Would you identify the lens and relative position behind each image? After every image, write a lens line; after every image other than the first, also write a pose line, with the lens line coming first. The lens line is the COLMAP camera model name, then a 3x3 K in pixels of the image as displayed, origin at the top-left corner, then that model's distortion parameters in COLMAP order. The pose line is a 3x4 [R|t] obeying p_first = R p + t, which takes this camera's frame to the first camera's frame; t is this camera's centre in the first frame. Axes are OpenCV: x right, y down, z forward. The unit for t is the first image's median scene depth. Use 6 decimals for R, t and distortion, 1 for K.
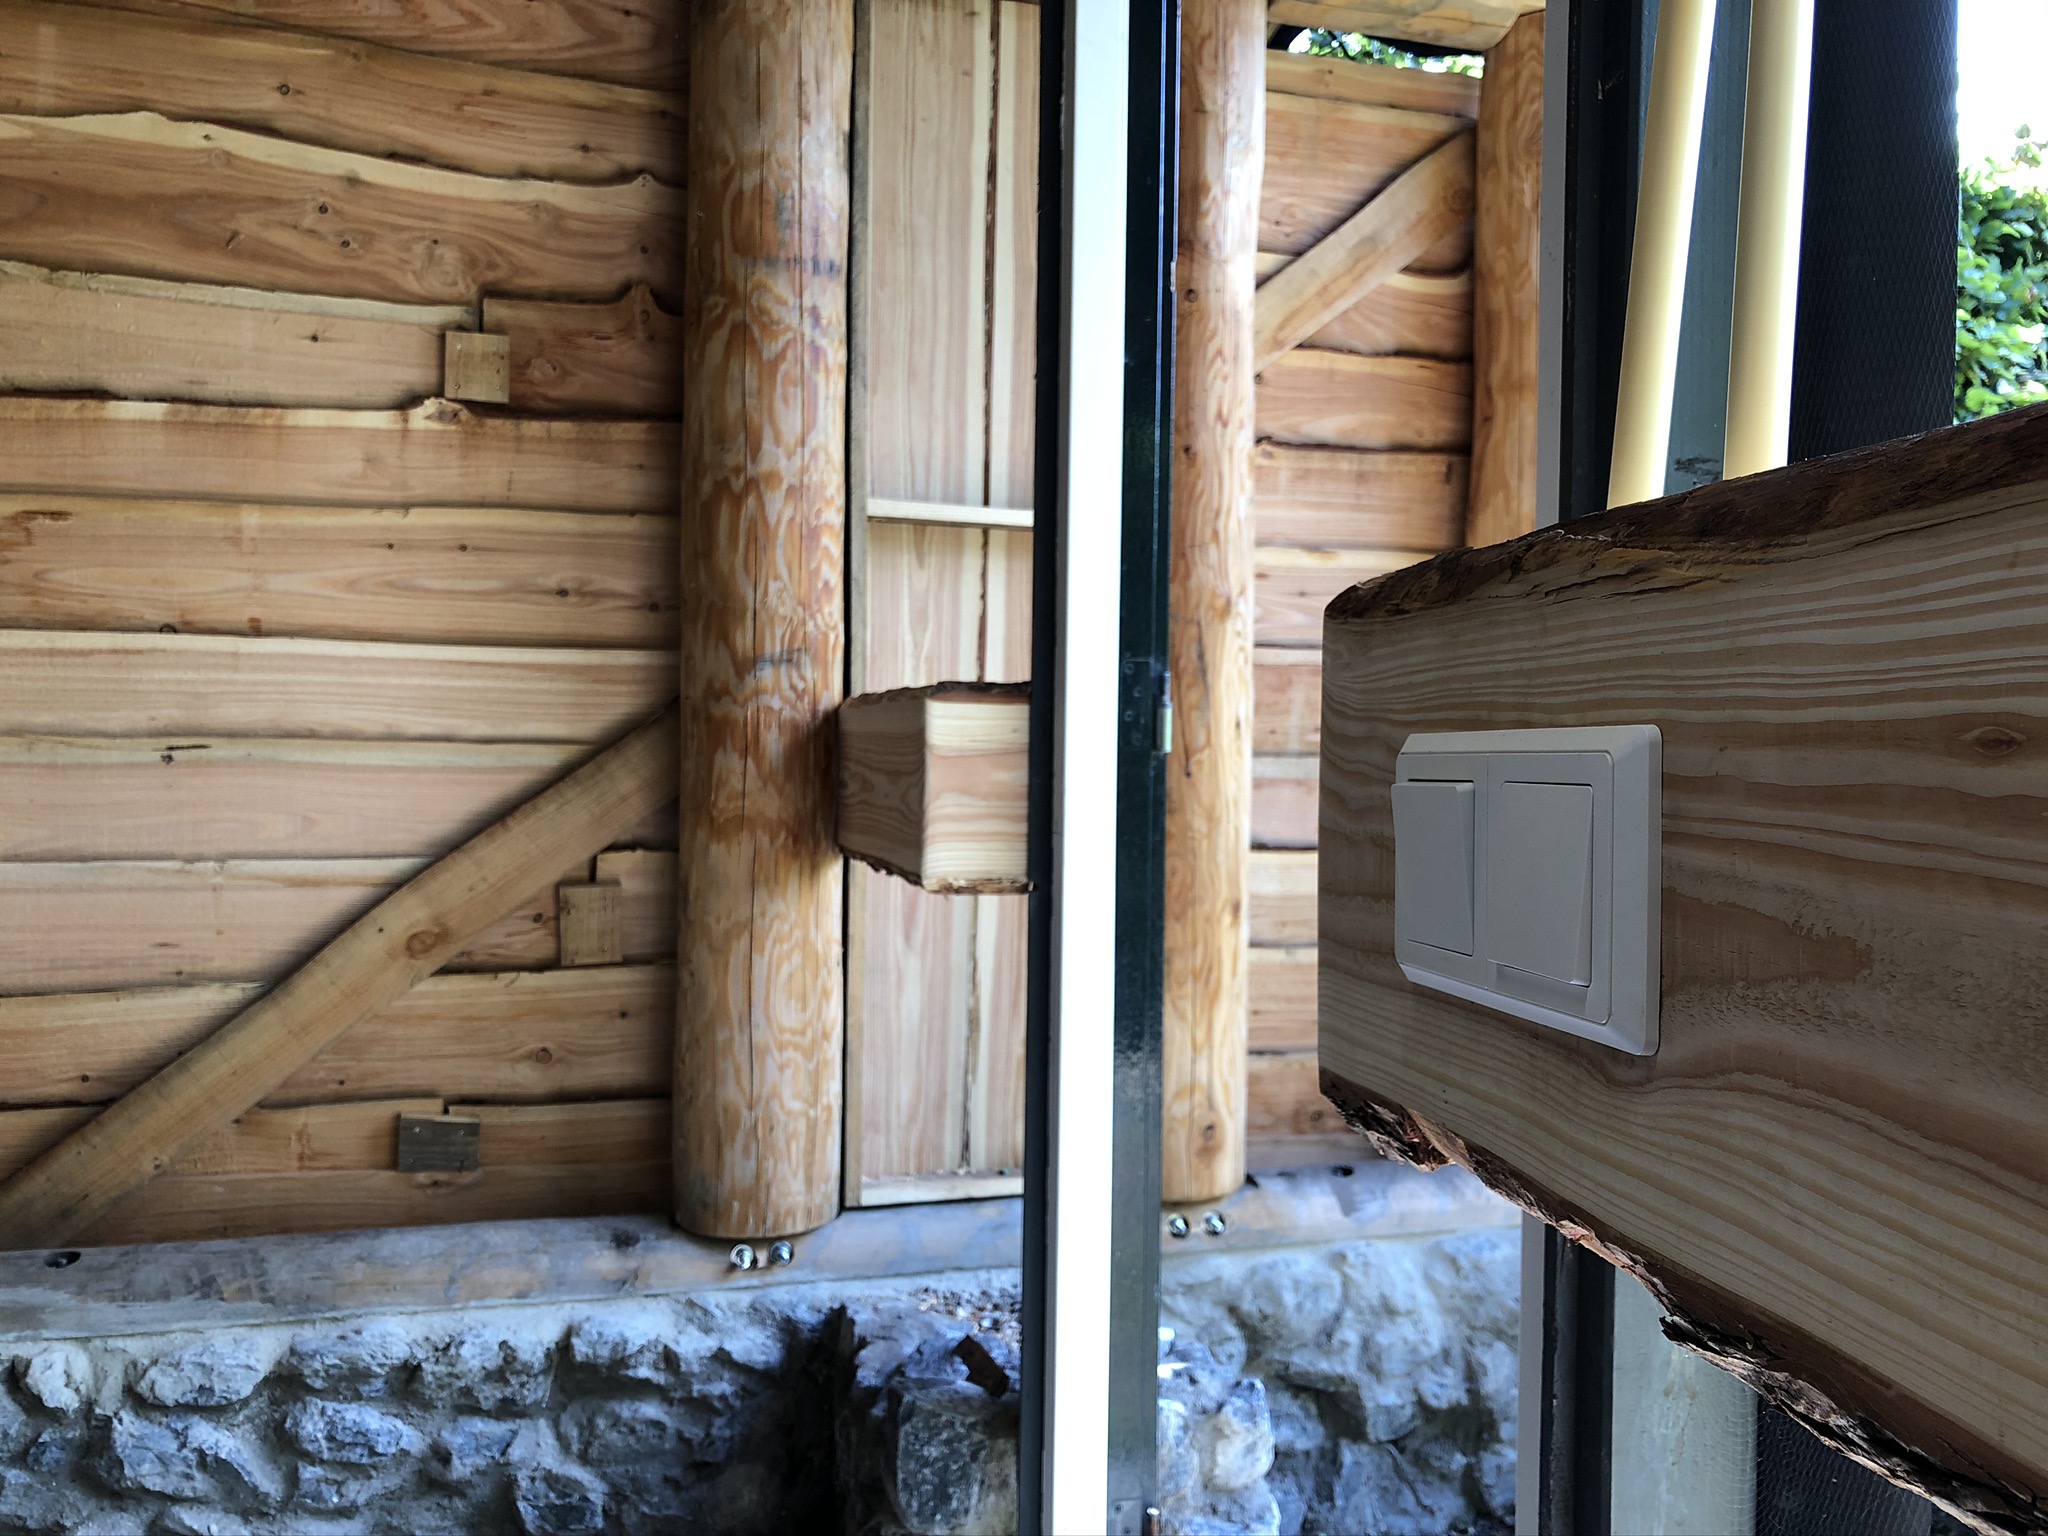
lens RADIAL K [[1729.9, 0, 1019.6], [0, 1729.9, 755.9], [0, 0, 1]] dist [0.011682, 0.014533]
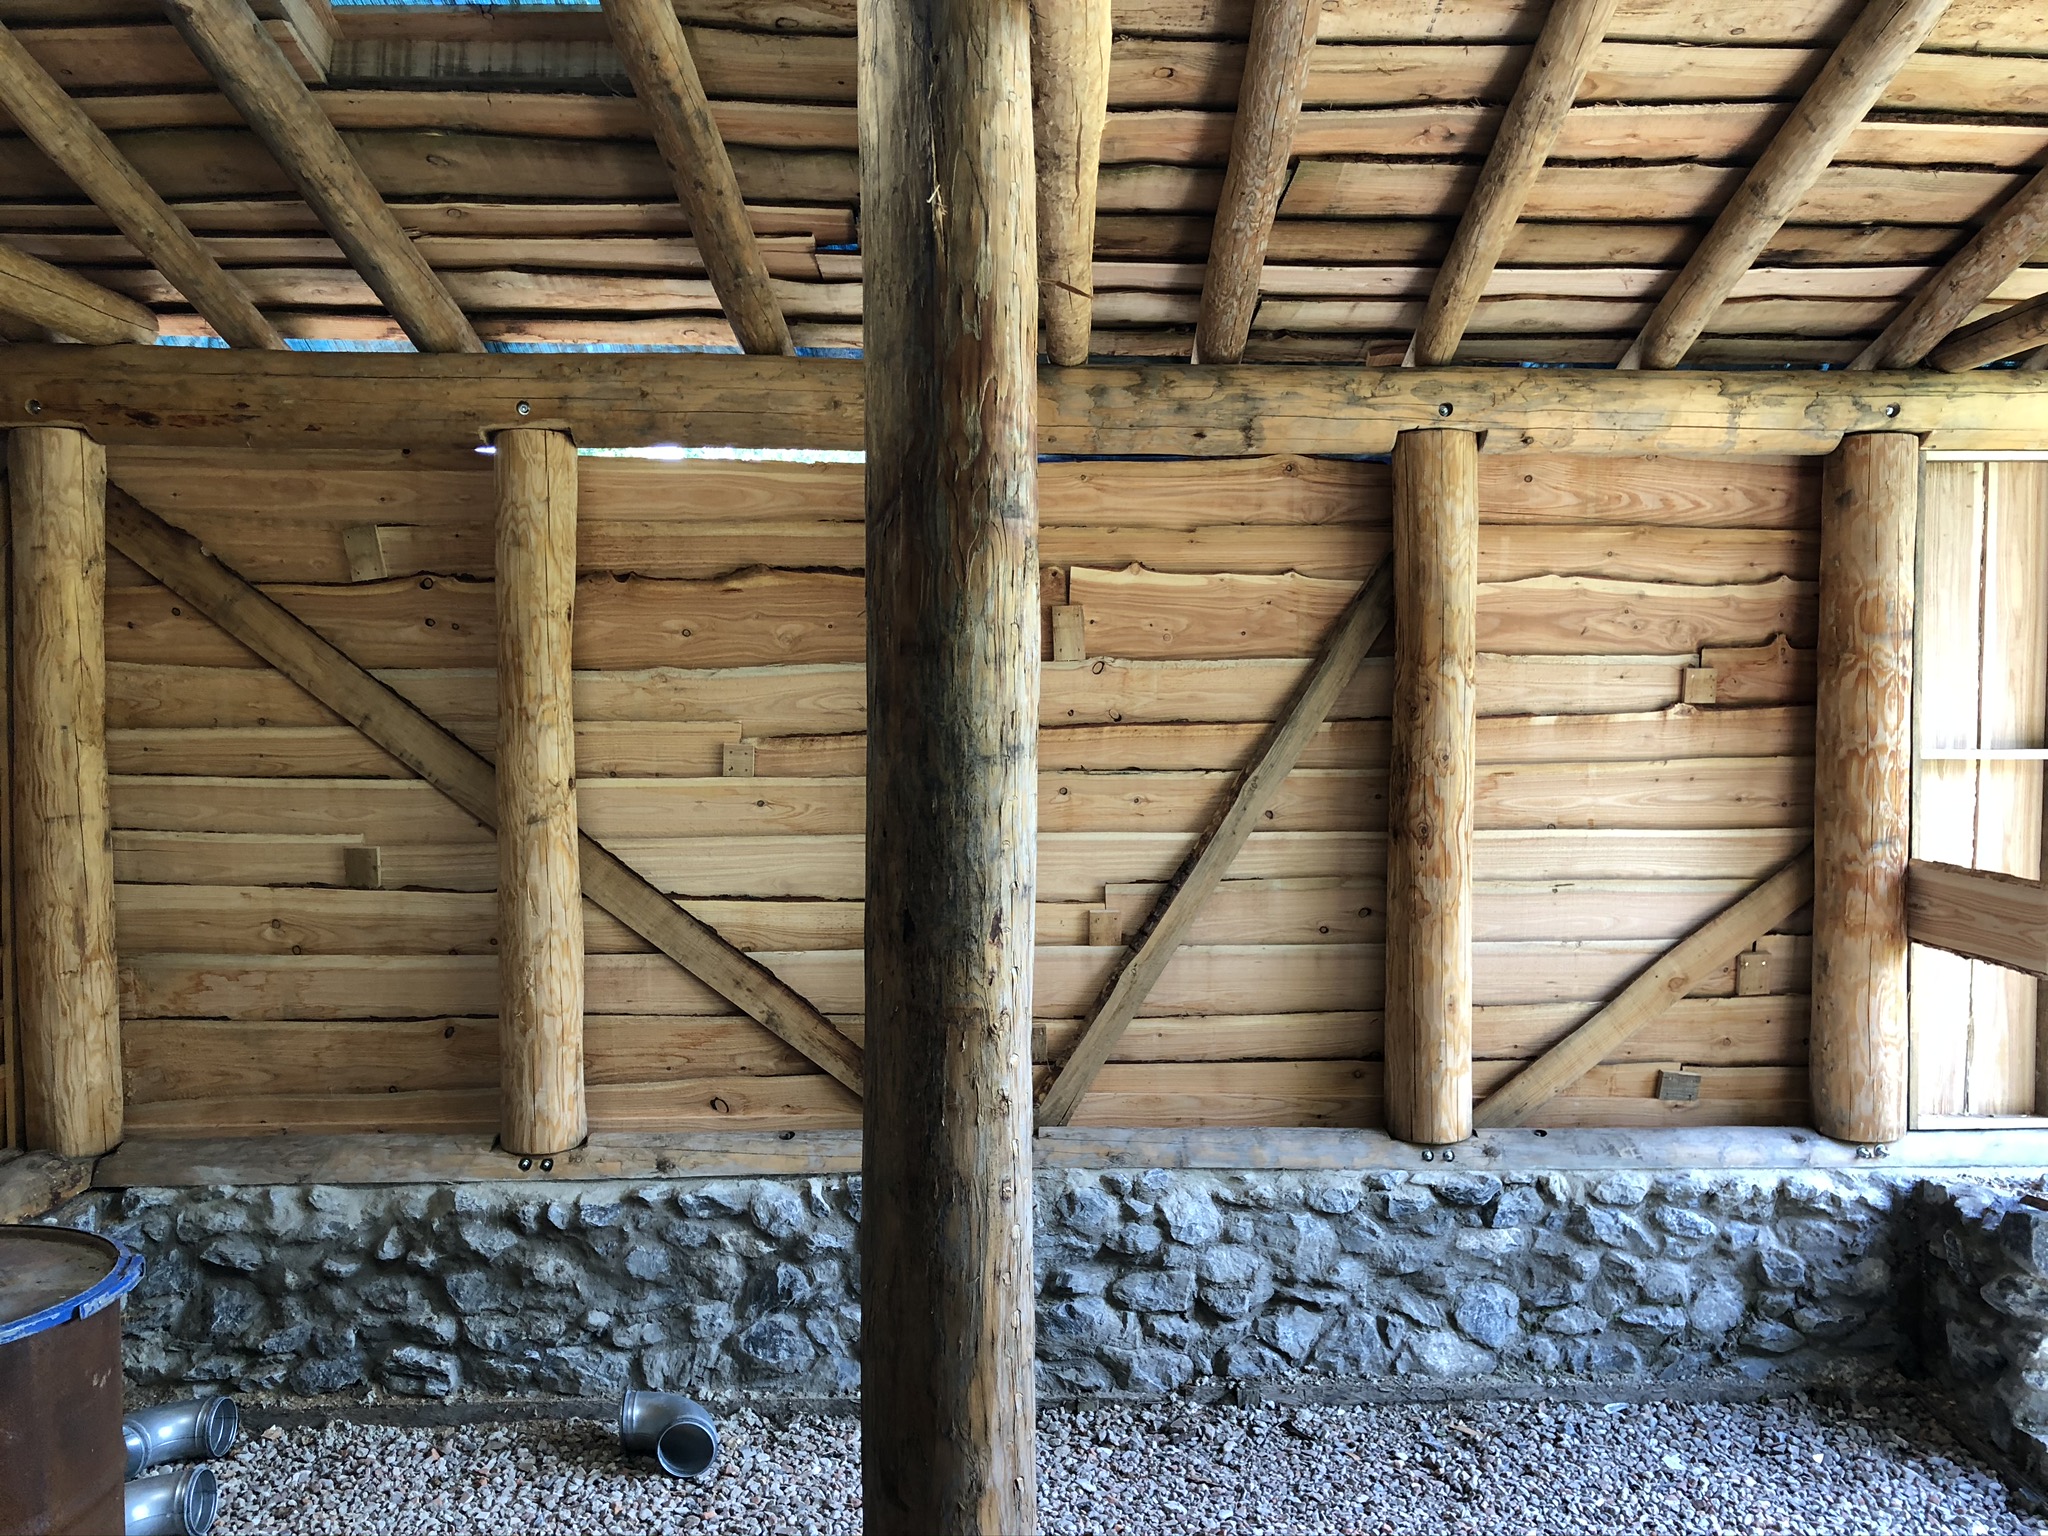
lens RADIAL K [[1729.9, 0, 1019.6], [0, 1729.9, 755.9], [0, 0, 1]] dist [0.011682, 0.014533]
pose [[0.966582, -0.008580, -0.256213, -0.572394], [0.016097, 0.999499, 0.027254, -0.219265], [0.255851, -0.030468, 0.966236, -1.098581]]
